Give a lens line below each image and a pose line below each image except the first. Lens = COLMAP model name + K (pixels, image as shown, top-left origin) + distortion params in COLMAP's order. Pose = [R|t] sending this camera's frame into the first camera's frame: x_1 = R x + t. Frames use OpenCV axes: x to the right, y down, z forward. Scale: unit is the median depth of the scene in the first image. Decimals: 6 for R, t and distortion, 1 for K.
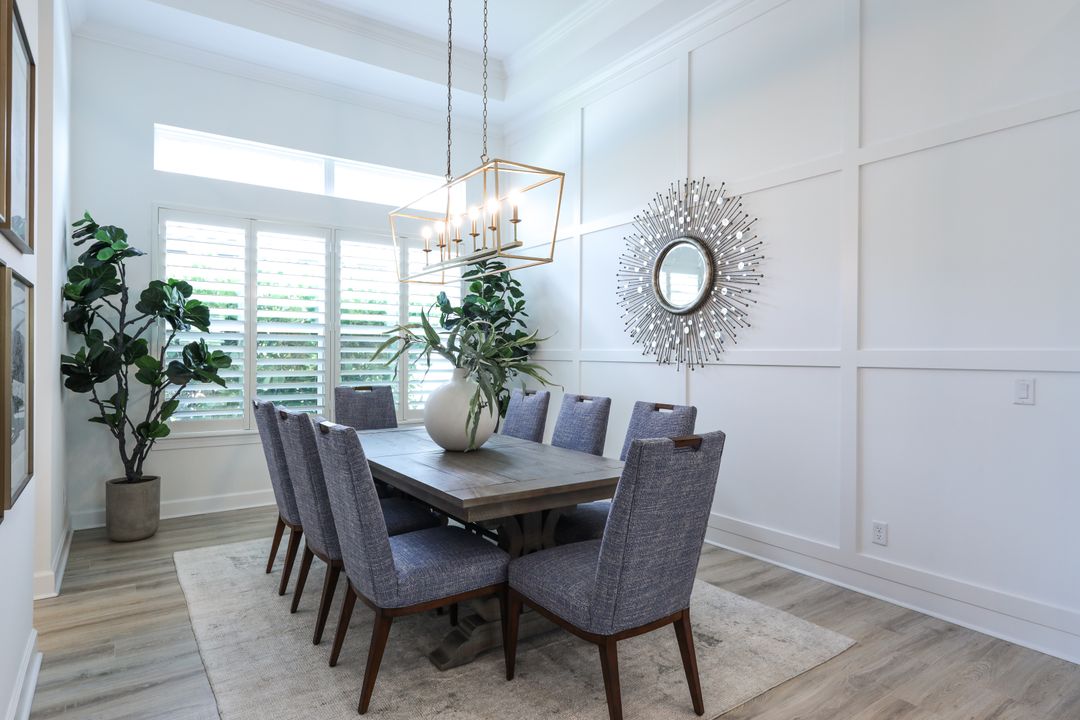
lens RADIAL K [[610.8, 0, 541.0], [0, 610.8, 356.8], [0, 0, 1]] dist [0.002280, -0.000107]
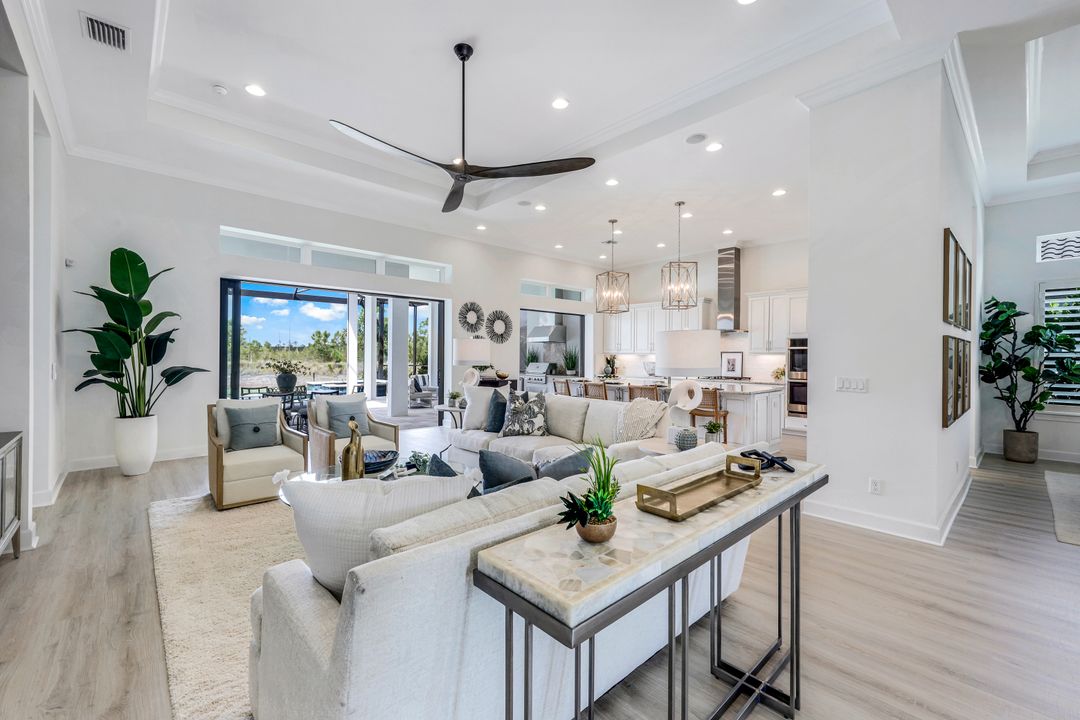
lens RADIAL K [[448.8, 0, 531.6], [0, 448.8, 359.3], [0, 0, 1]] dist [0.004966, -0.000786]
pose [[0.131100, -0.000687, -0.991369, 0.535378], [-0.006126, 0.999980, -0.001503, -0.012183], [0.991350, 0.006270, 0.131093, -0.707669]]
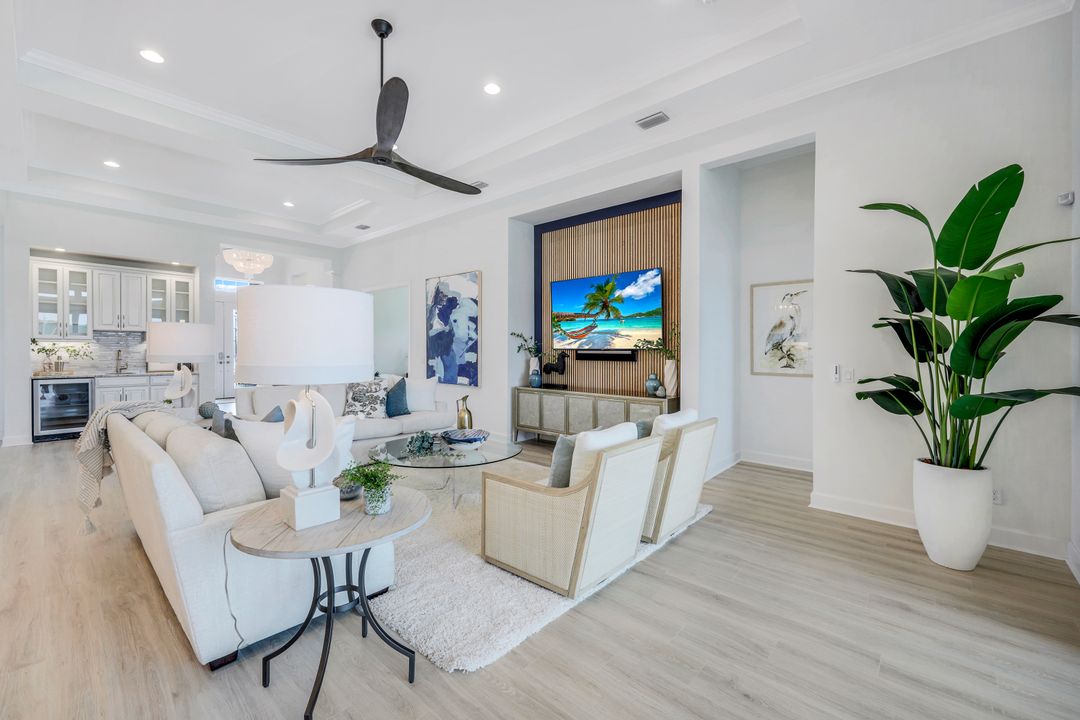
lens RADIAL K [[448.8, 0, 544.0], [0, 448.8, 354.2], [0, 0, 1]] dist [0.004966, -0.000786]
pose [[-0.243012, -0.021198, 0.969792, -1.268529], [-0.011964, 0.999751, 0.018855, -0.032263], [-0.969950, -0.007021, -0.243205, -0.812525]]
